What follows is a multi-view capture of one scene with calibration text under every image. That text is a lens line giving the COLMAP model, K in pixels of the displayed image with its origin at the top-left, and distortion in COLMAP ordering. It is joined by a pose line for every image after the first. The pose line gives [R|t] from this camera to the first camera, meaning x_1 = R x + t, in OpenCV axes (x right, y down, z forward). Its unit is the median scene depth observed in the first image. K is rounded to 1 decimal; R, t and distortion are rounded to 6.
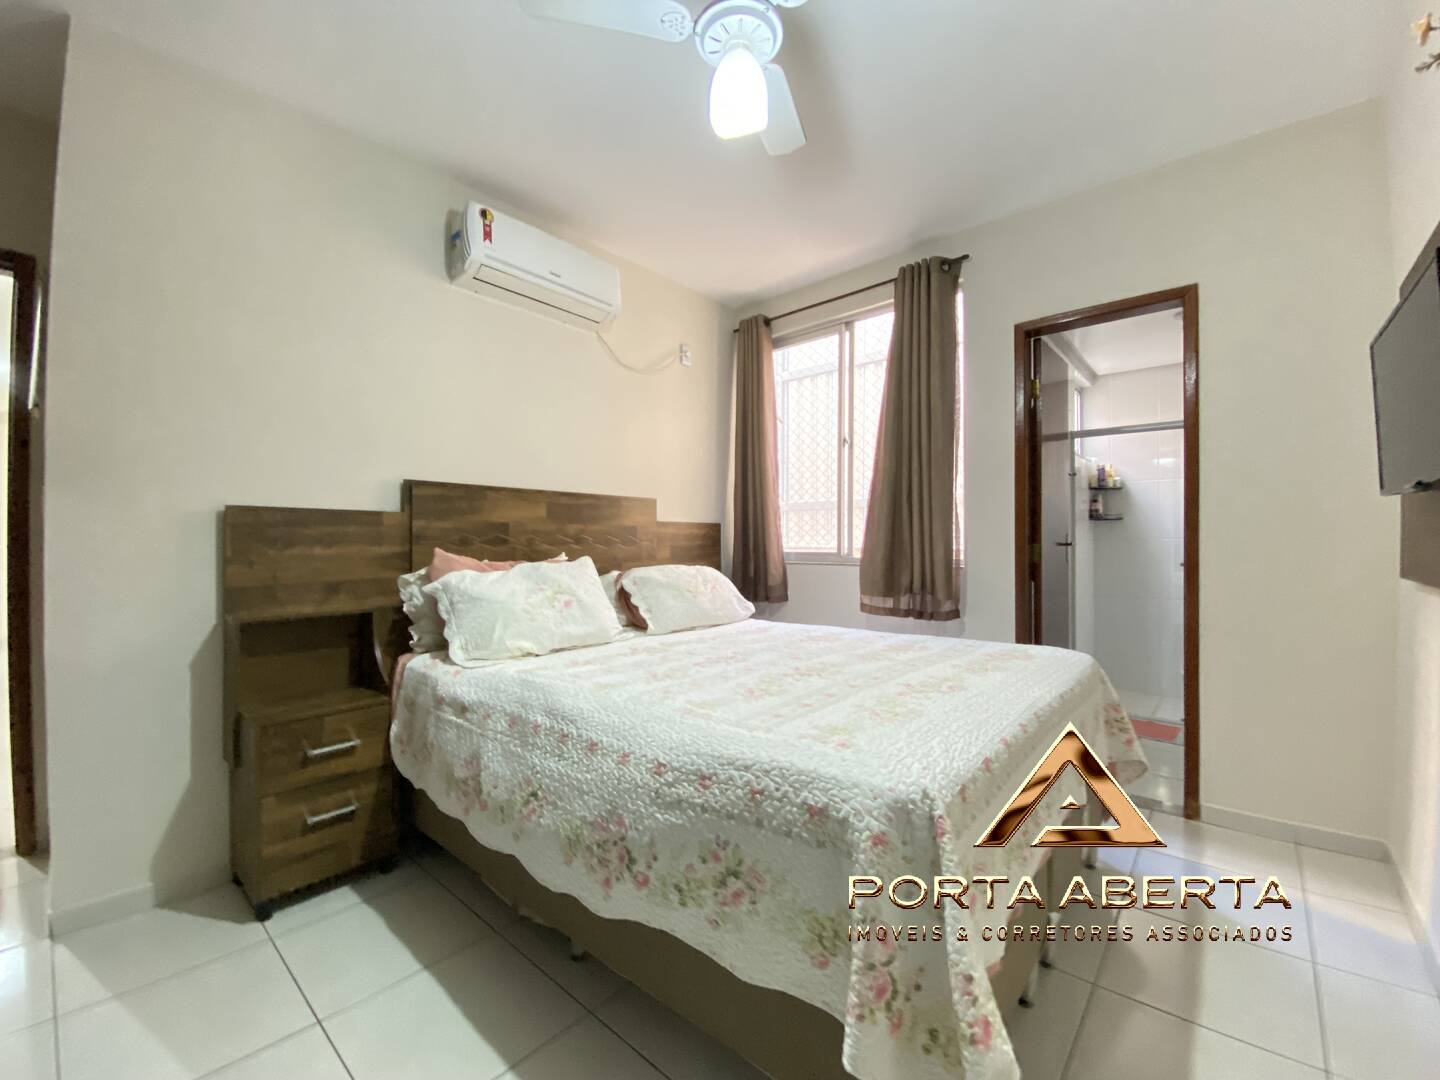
lens RADIAL K [[593.2, 0, 720.0], [0, 593.2, 540.0], [0, 0, 1]] dist [0.021593, -0.021020]
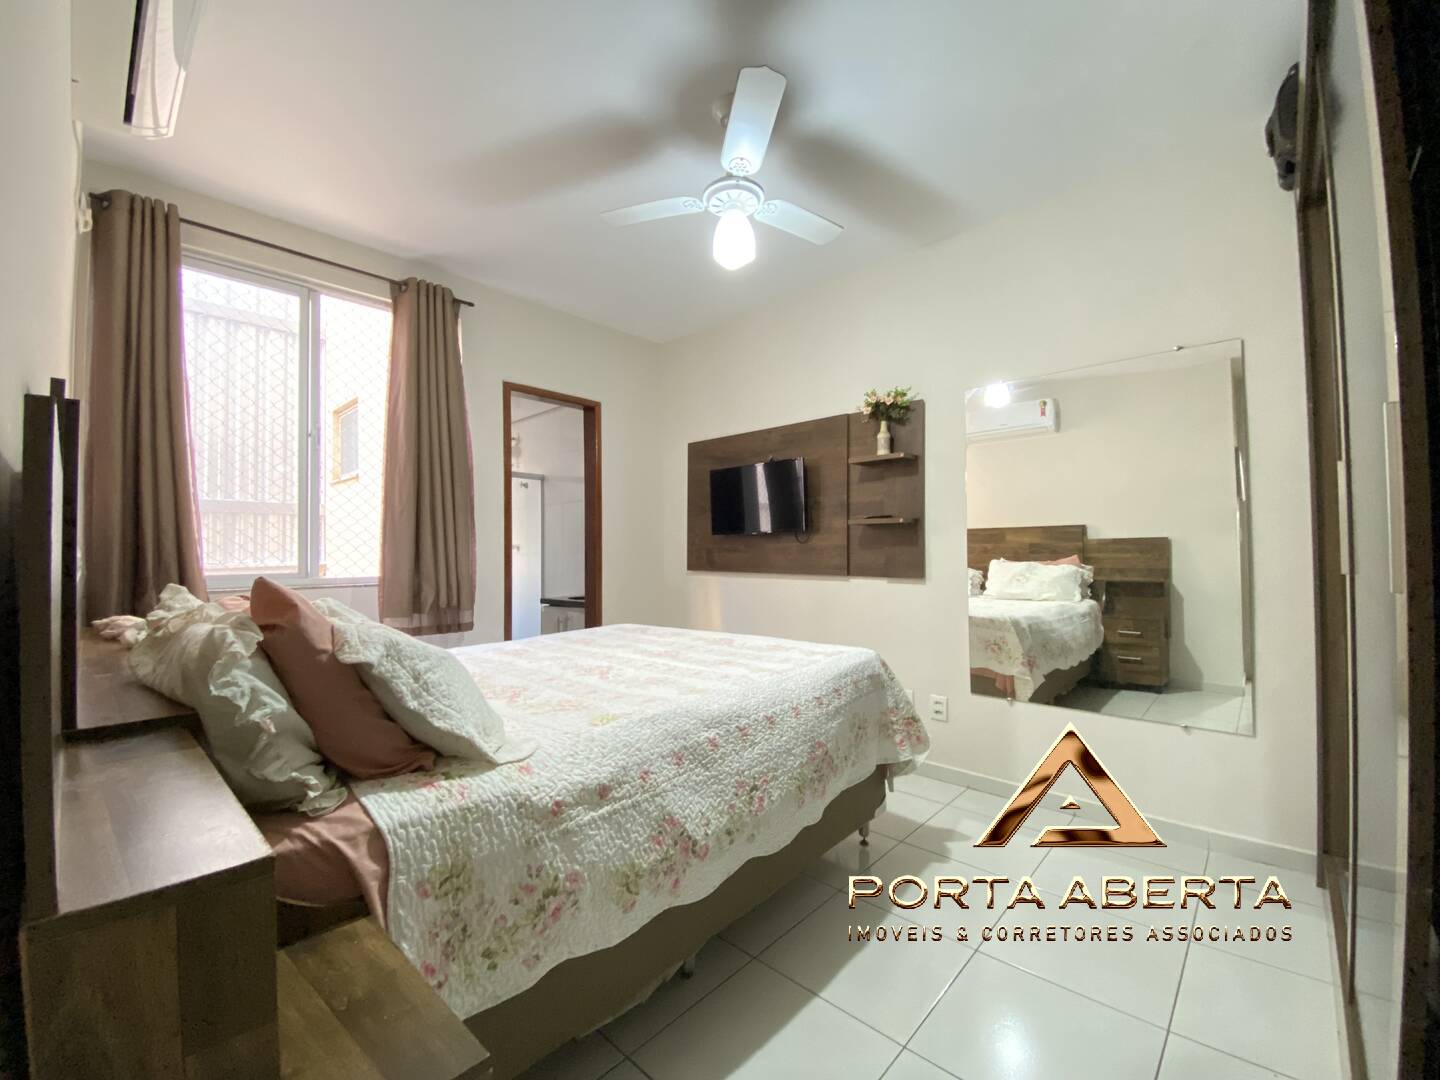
lens RADIAL K [[593.2, 0, 720.0], [0, 593.2, 540.0], [0, 0, 1]] dist [0.021593, -0.021020]
pose [[0.028344, 0.021273, 0.999372, -0.803247], [0.010119, 0.999716, -0.021567, -0.000762], [-0.999547, 0.010724, 0.028121, 0.586730]]
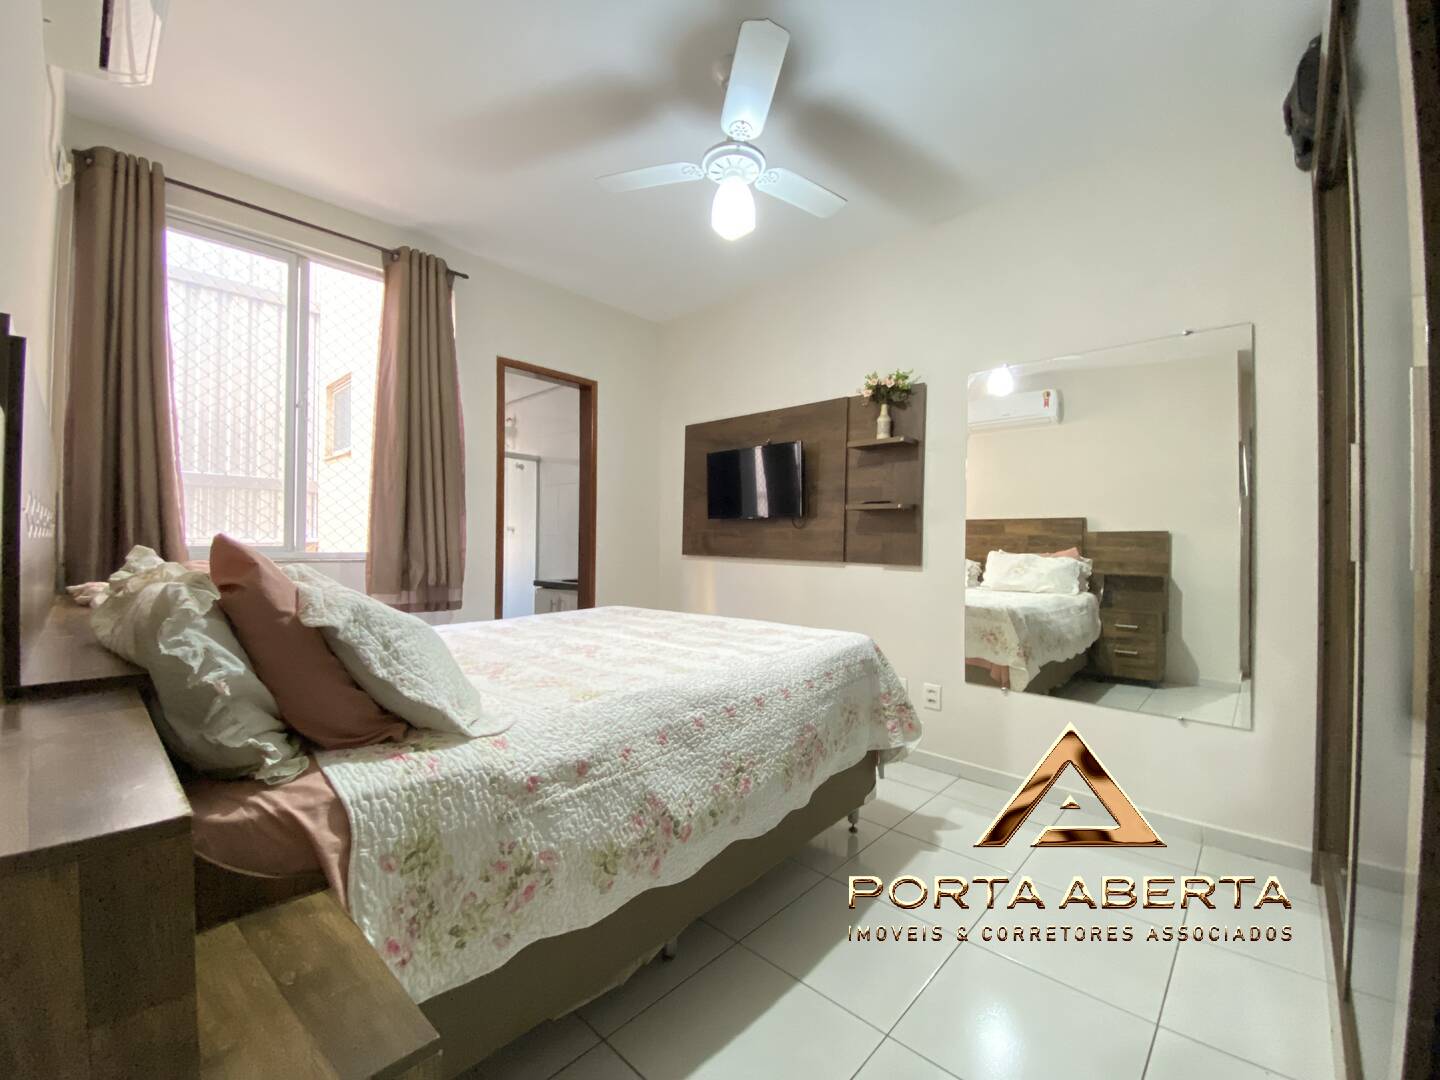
lens RADIAL K [[593.2, 0, 720.0], [0, 593.2, 540.0], [0, 0, 1]] dist [0.021593, -0.021020]
pose [[0.026434, 0.004967, 0.999638, -0.783094], [-0.010556, 0.999933, -0.004689, 0.014121], [-0.999595, -0.010428, 0.026485, 0.578234]]
